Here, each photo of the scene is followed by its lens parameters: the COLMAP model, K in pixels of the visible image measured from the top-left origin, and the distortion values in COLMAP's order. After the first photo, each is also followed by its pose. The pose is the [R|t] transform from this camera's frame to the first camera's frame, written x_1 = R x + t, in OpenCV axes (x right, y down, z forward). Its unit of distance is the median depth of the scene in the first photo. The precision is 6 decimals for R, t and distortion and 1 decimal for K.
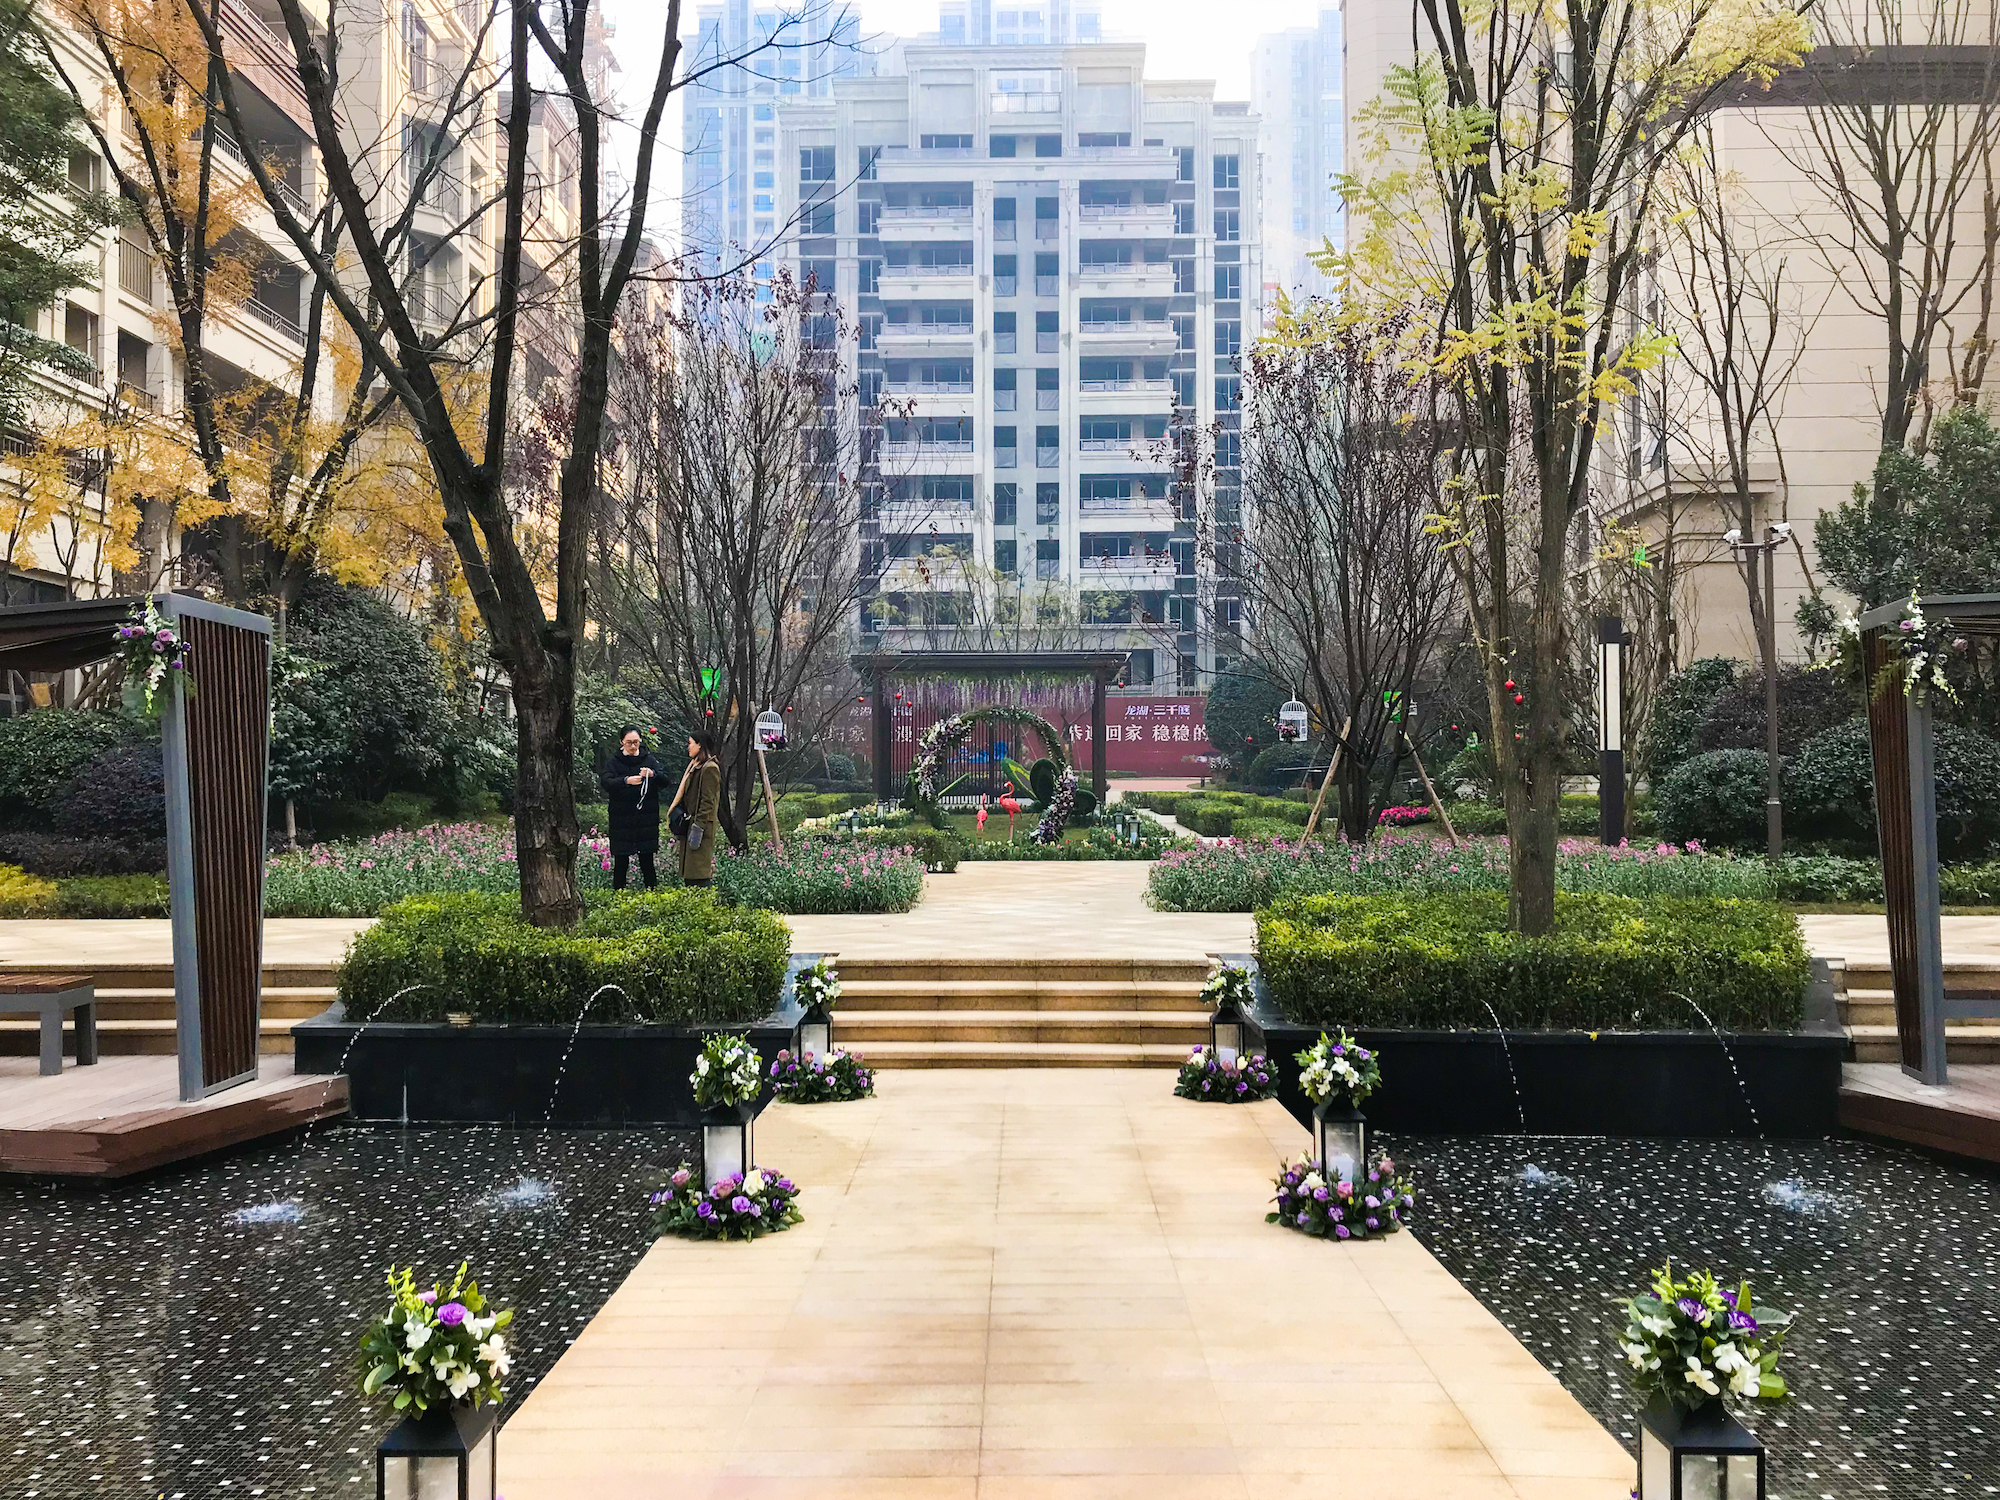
lens RADIAL K [[1619.1, 0, 986.1], [0, 1619.1, 735.2], [0, 0, 1]] dist [0.001245, 0.031802]
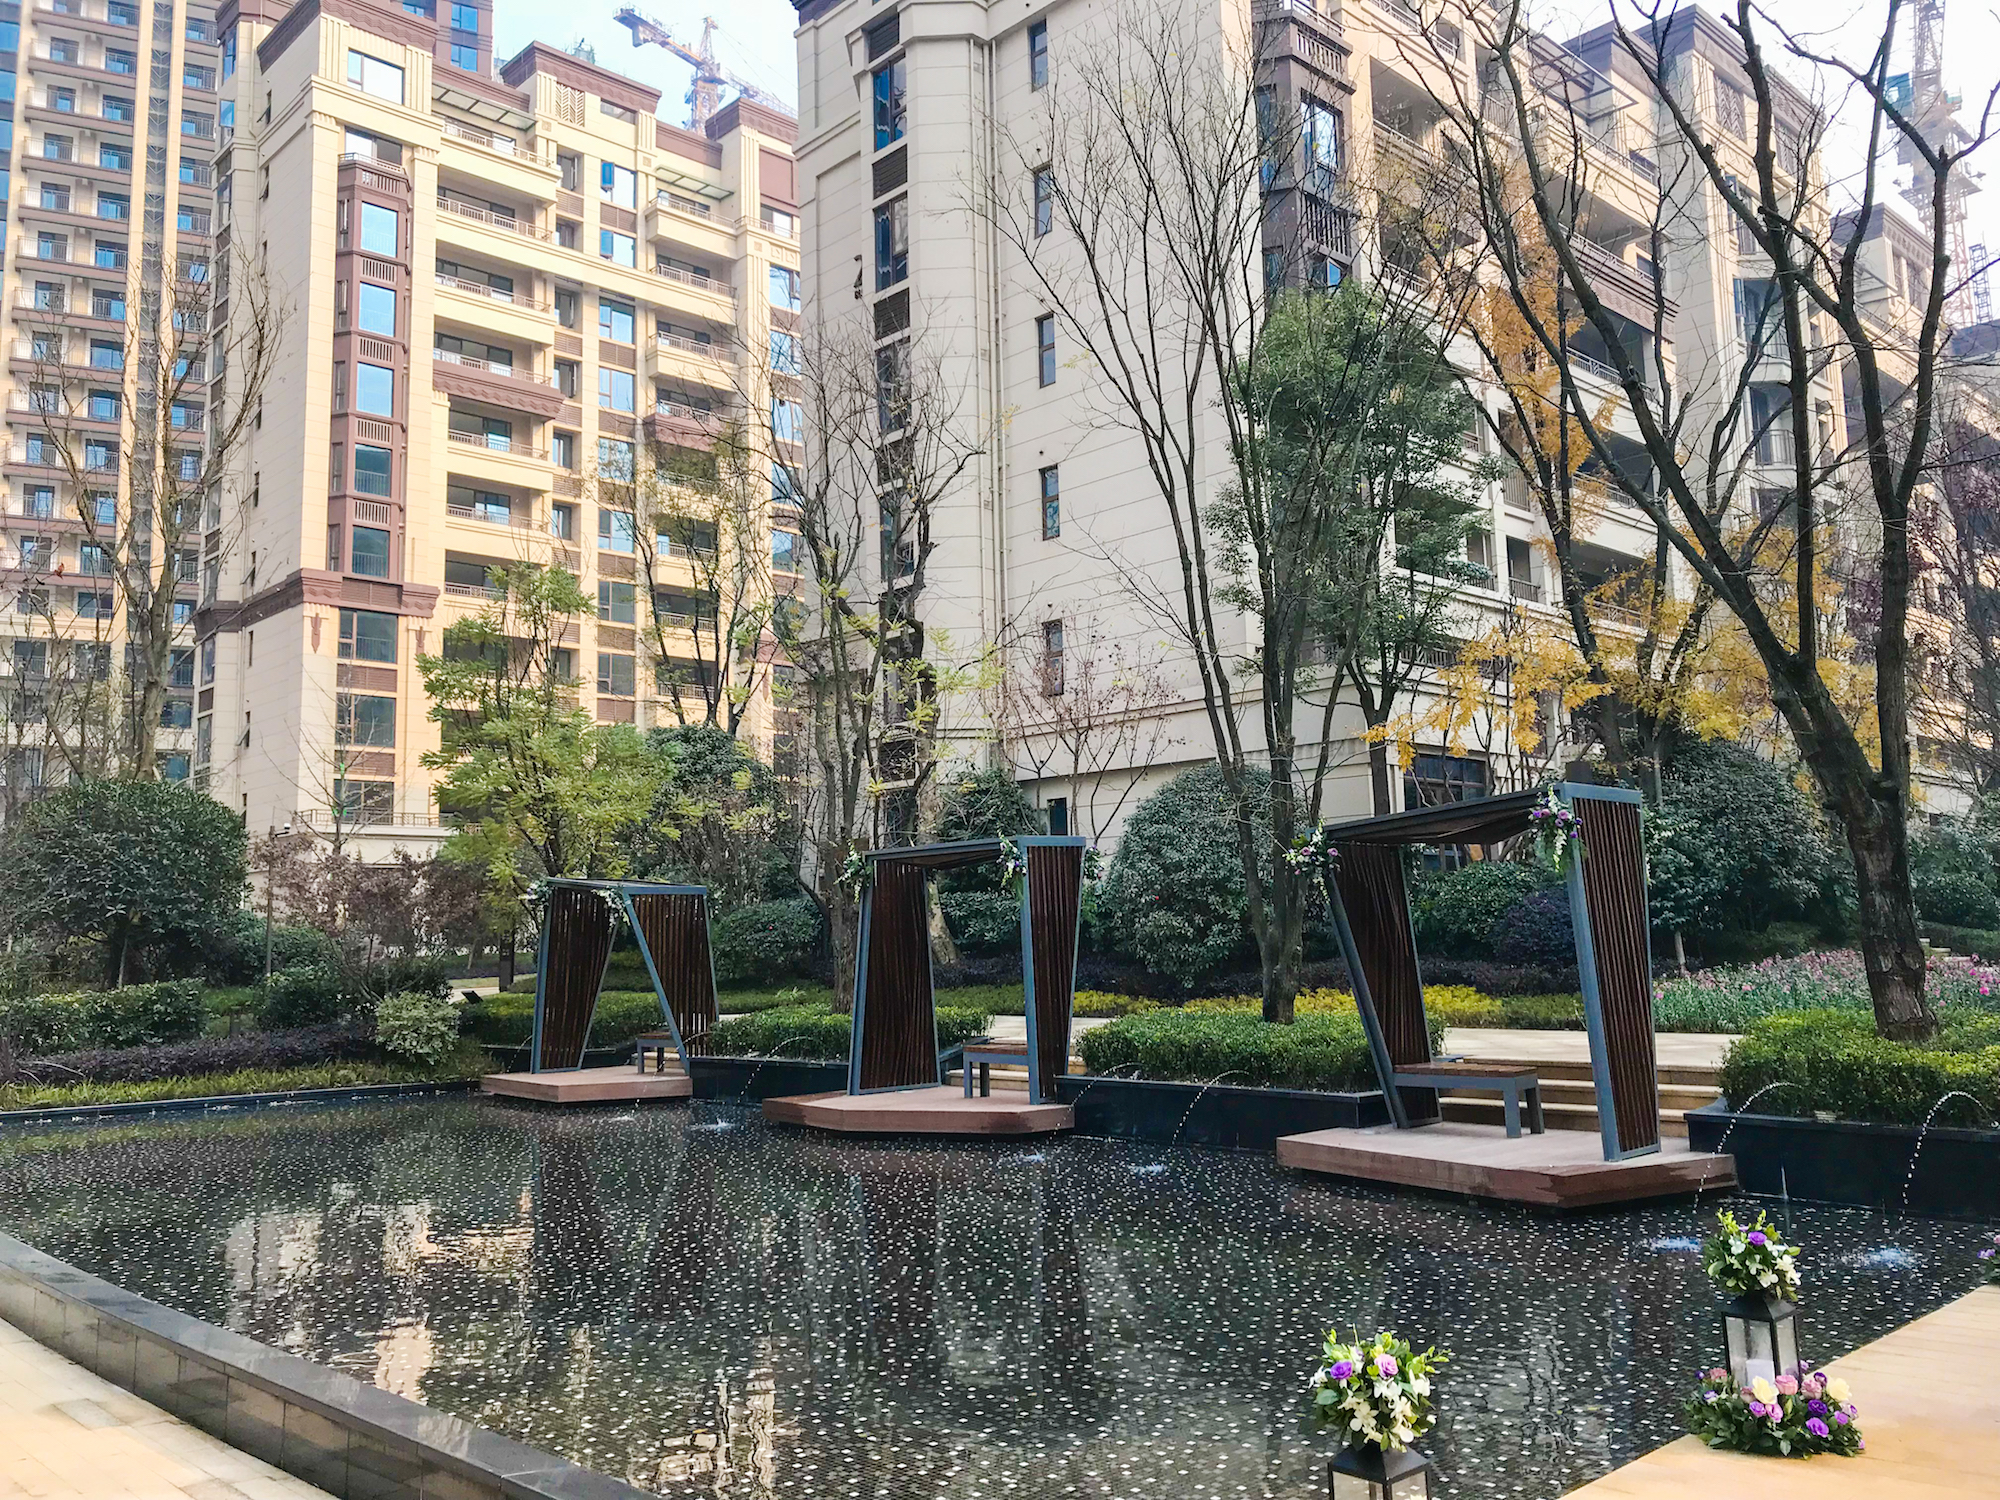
lens RADIAL K [[1619.1, 0, 983.5], [0, 1619.1, 747.2], [0, 0, 1]] dist [0.001245, 0.031802]
pose [[0.684253, -0.103547, -0.721856, 0.094939], [0.051187, 0.994246, -0.094099, -0.008932], [0.727446, 0.027438, 0.685616, -0.184132]]
